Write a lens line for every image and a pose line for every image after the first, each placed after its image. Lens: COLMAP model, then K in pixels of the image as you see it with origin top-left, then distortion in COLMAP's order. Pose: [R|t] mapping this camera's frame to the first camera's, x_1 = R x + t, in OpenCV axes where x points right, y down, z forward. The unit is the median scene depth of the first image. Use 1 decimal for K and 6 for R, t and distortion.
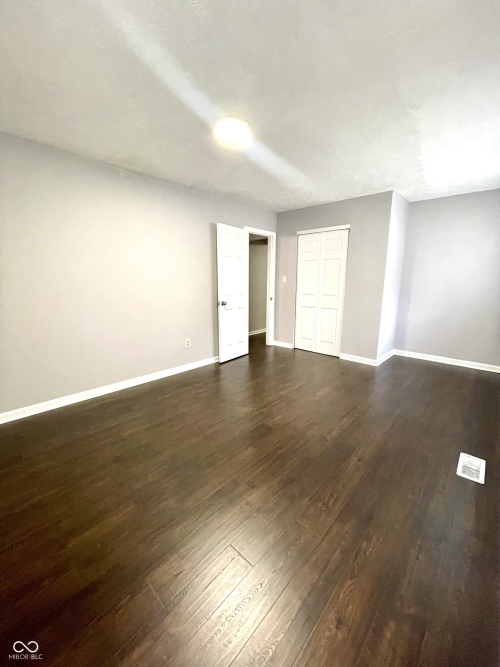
lens RADIAL K [[270.4, 0, 249.6], [0, 270.4, 332.9], [0, 0, 1]] dist [-0.002133, -0.000462]
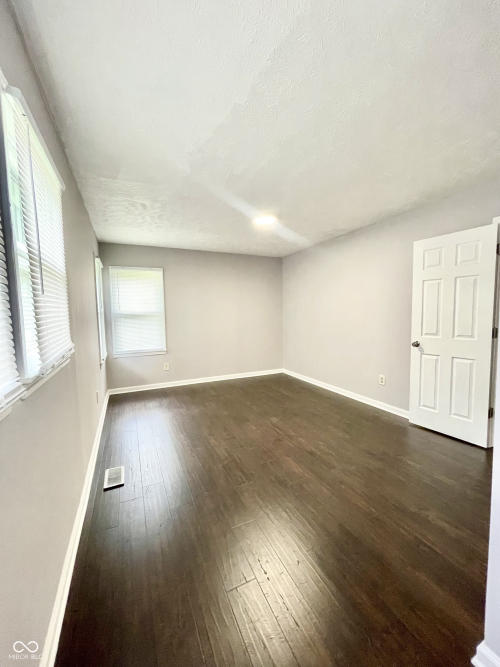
lens RADIAL K [[270.4, 0, 251.6], [0, 270.4, 333.7], [0, 0, 1]] dist [-0.002133, -0.000462]
pose [[-0.372874, 0.071827, -0.925098, 0.990038], [-0.171065, 0.974588, 0.144620, -0.218500], [0.911977, 0.212176, -0.351111, 1.102799]]
